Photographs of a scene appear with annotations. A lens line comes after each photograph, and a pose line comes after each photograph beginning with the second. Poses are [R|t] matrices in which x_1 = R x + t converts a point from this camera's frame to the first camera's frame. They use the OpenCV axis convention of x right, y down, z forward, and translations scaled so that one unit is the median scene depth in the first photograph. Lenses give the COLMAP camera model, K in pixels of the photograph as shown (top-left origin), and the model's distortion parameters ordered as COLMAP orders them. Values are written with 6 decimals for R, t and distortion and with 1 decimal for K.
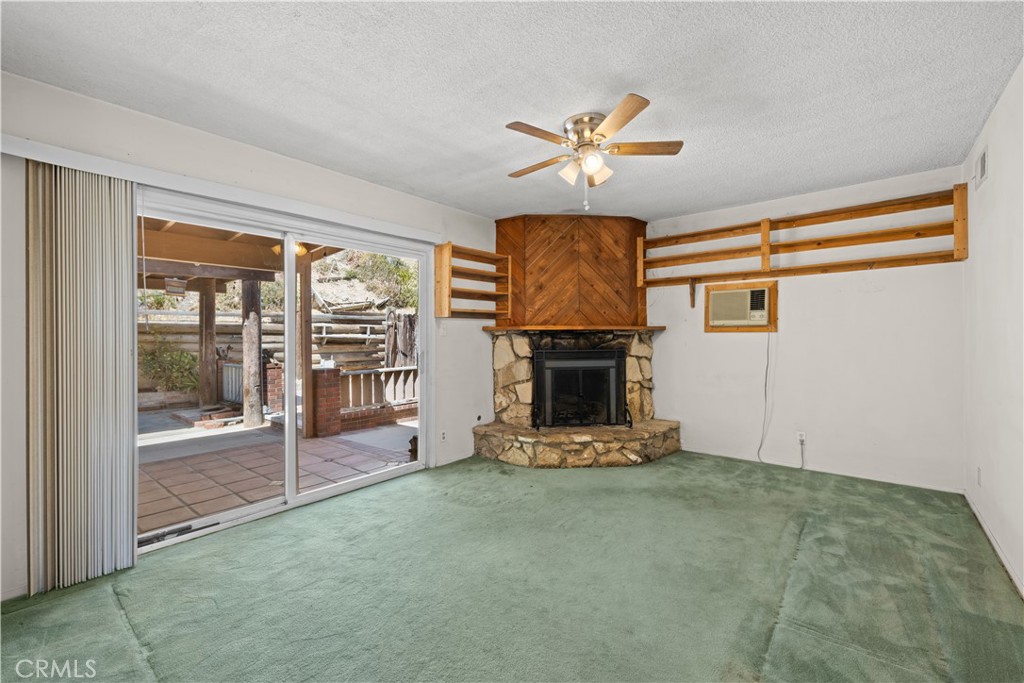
lens RADIAL K [[435.6, 0, 510.4], [0, 435.6, 339.3], [0, 0, 1]] dist [-0.000772, 0.001390]
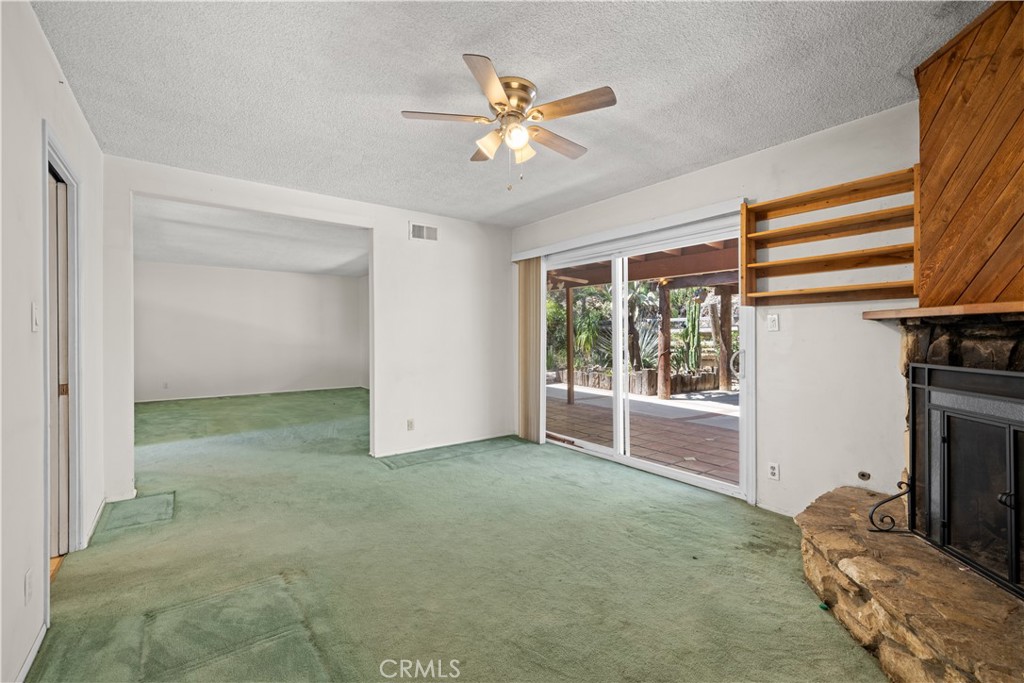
lens RADIAL K [[435.6, 0, 506.7], [0, 435.6, 338.9], [0, 0, 1]] dist [-0.000772, 0.001390]
pose [[-0.242275, 0.016608, -0.970066, 0.593350], [-0.006287, 0.999806, 0.018687, -0.005097], [0.970187, 0.010626, -0.242123, 0.692748]]
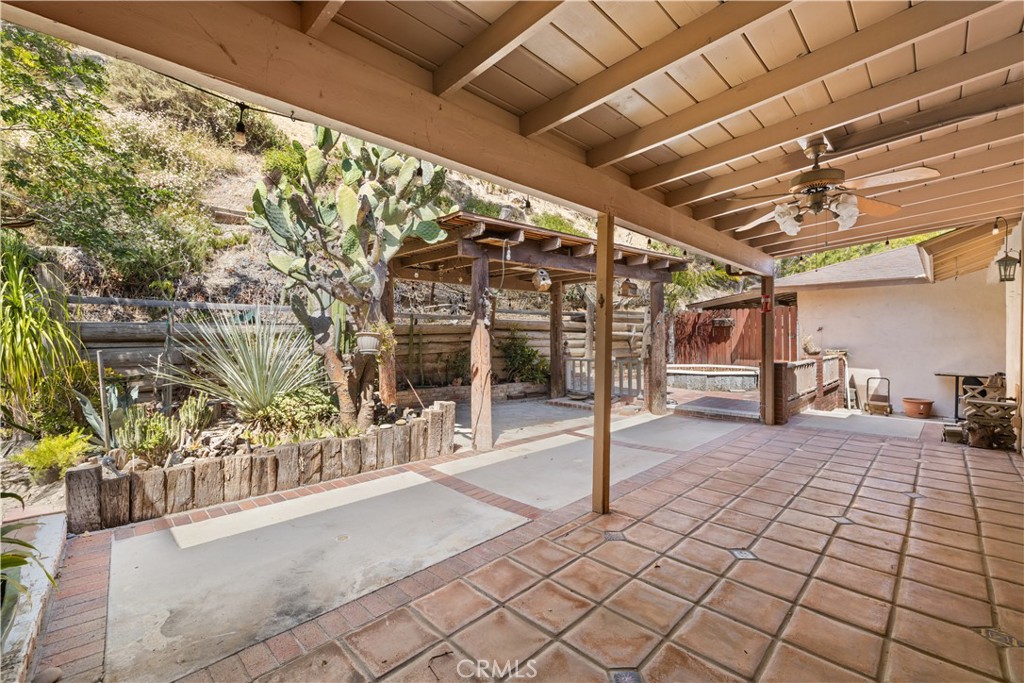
lens RADIAL K [[435.6, 0, 507.3], [0, 435.6, 341.3], [0, 0, 1]] dist [-0.000772, 0.001390]
pose [[0.996083, 0.006443, -0.088184, -1.303576], [-0.005879, 0.999961, 0.006652, 0.013250], [0.088224, -0.006107, 0.996082, -0.203604]]
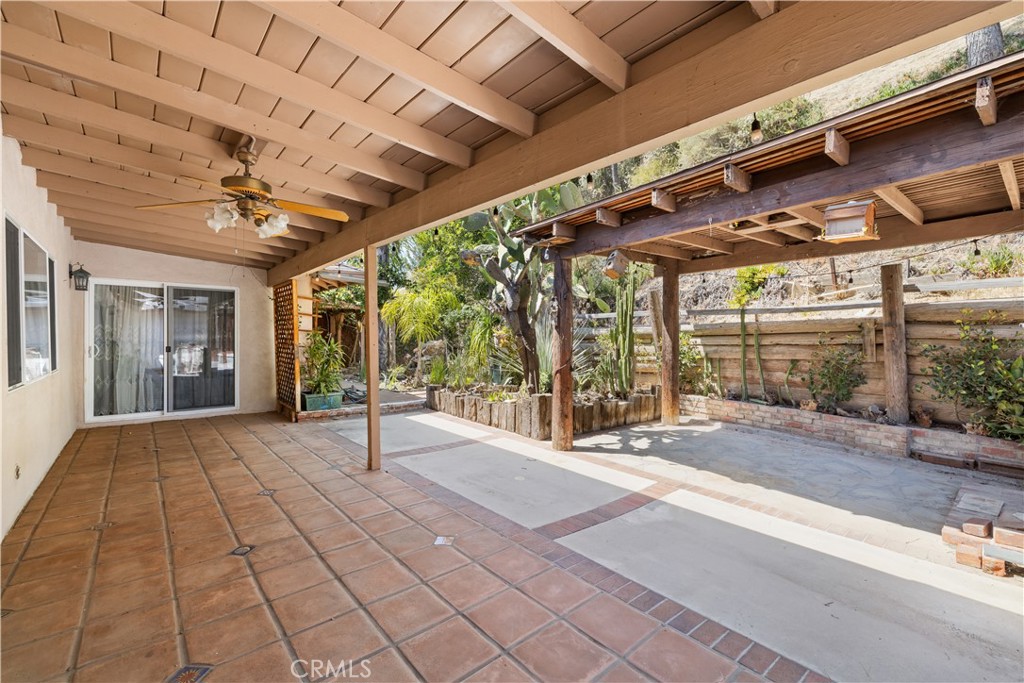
lens RADIAL K [[435.6, 0, 506.0], [0, 435.6, 336.3], [0, 0, 1]] dist [-0.000772, 0.001390]
pose [[-0.172601, 0.004634, -0.984981, -0.336910], [-0.004029, 0.999977, 0.005411, 0.002394], [0.984984, 0.004902, -0.172578, 0.956042]]
